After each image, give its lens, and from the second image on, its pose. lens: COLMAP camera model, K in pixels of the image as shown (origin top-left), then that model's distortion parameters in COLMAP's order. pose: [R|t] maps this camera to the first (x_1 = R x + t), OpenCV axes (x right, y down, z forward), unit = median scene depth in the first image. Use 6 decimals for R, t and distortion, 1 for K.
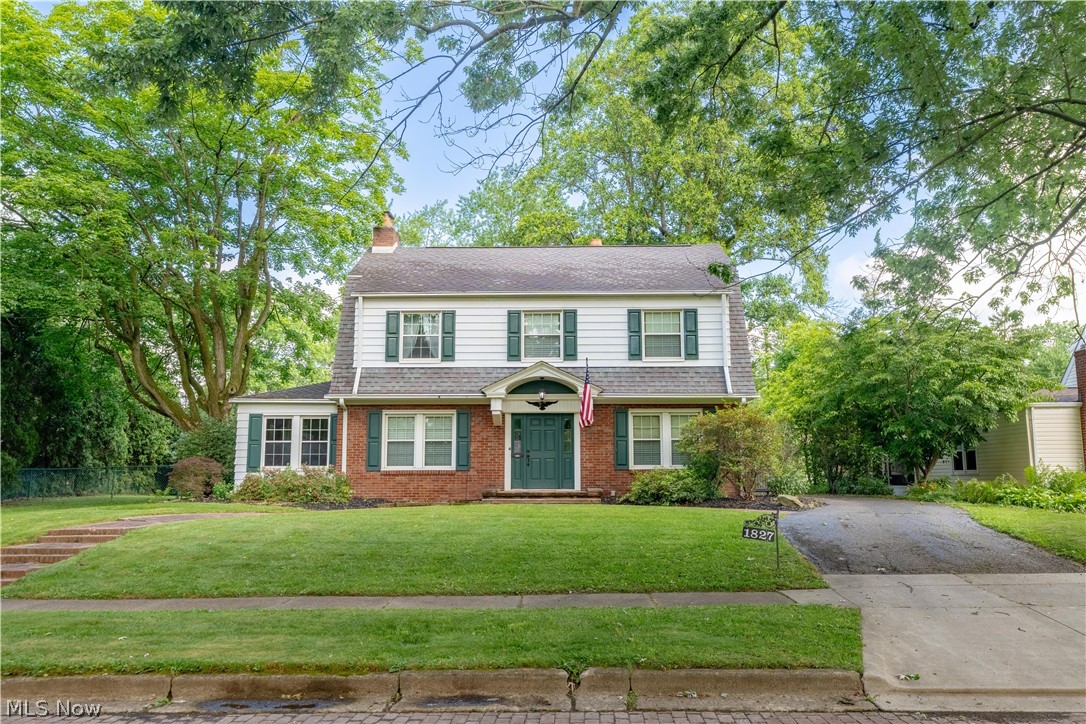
lens RADIAL K [[862.3, 0, 542.6], [0, 862.3, 364.9], [0, 0, 1]] dist [-0.003475, -0.004394]
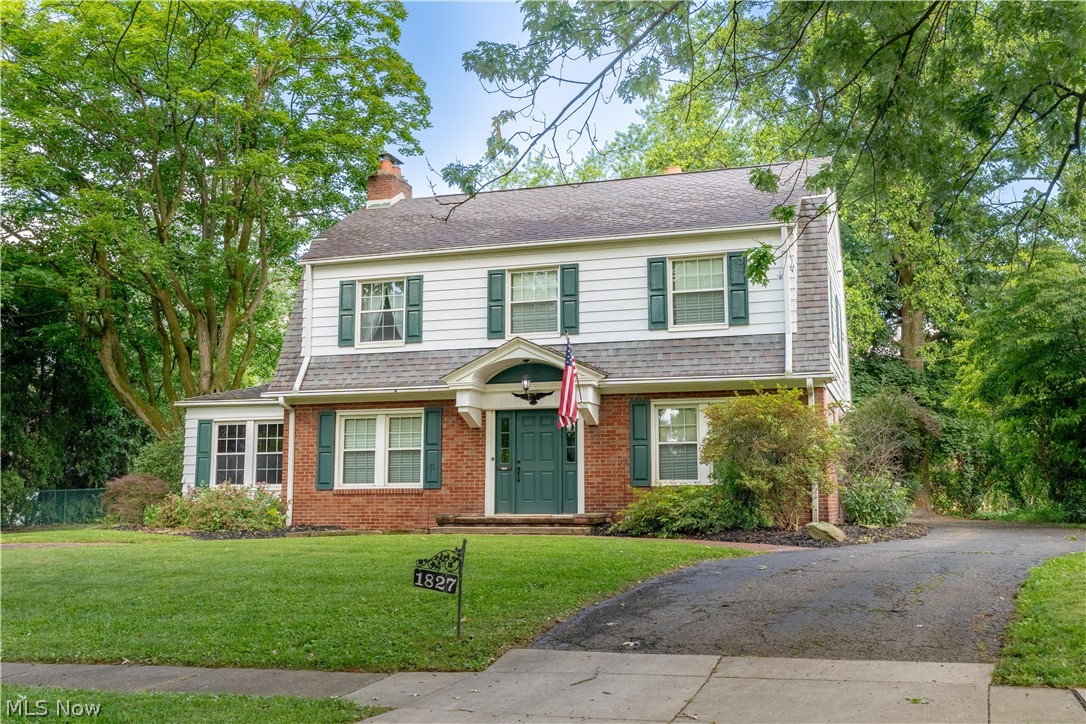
lens RADIAL K [[1099.0, 0, 543.8], [0, 1099.0, 358.7], [0, 0, 1]] dist [-0.010119, 0.000000]
pose [[0.958964, -0.038878, -0.280851, 0.267786], [0.039017, 0.999226, -0.005100, 0.018590], [0.280831, -0.006067, 0.959738, 0.116001]]
